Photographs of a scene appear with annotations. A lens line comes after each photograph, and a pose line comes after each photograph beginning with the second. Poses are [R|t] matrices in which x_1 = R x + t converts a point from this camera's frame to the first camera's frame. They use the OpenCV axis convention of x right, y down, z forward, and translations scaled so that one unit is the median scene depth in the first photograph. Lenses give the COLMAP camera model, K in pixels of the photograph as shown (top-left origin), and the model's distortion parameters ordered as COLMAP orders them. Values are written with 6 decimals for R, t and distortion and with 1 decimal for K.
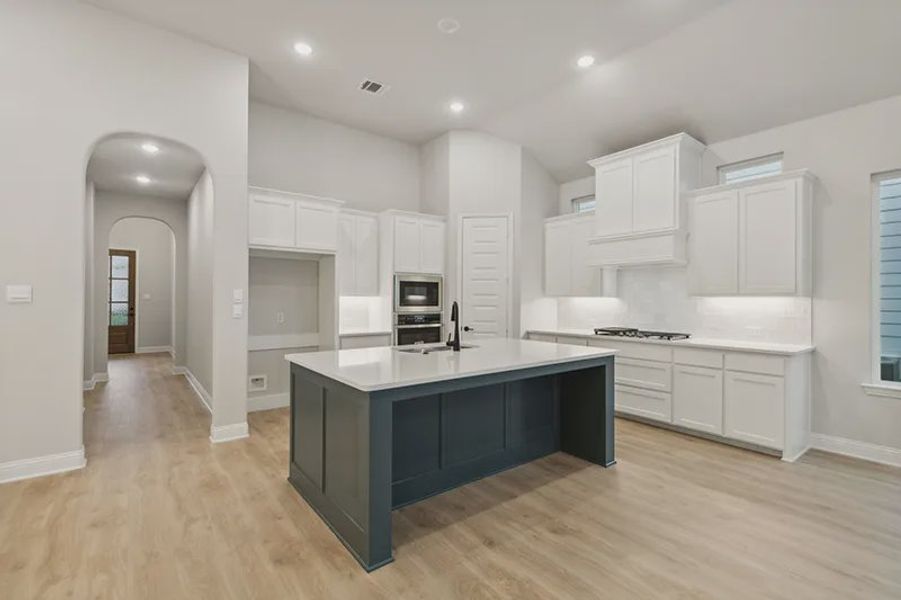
lens RADIAL K [[410.1, 0, 458.6], [0, 410.1, 303.4], [0, 0, 1]] dist [0.013714, 0.001210]
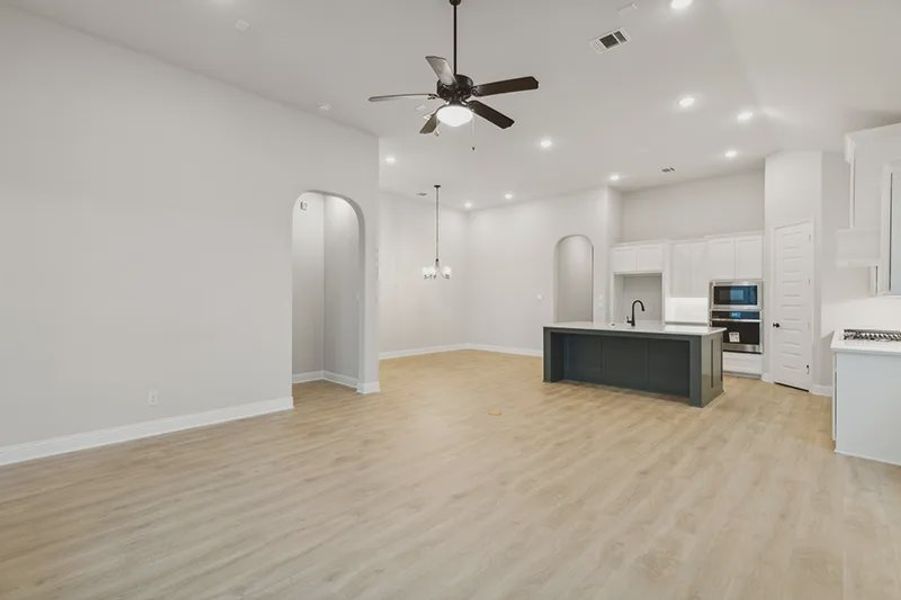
lens RADIAL K [[410.1, 0, 449.6], [0, 410.1, 299.8], [0, 0, 1]] dist [0.013714, 0.001210]
pose [[0.150316, -0.001653, -0.988637, 1.064145], [-0.014750, 0.999884, -0.003914, 0.008849], [0.988528, 0.015171, 0.150274, -0.081450]]
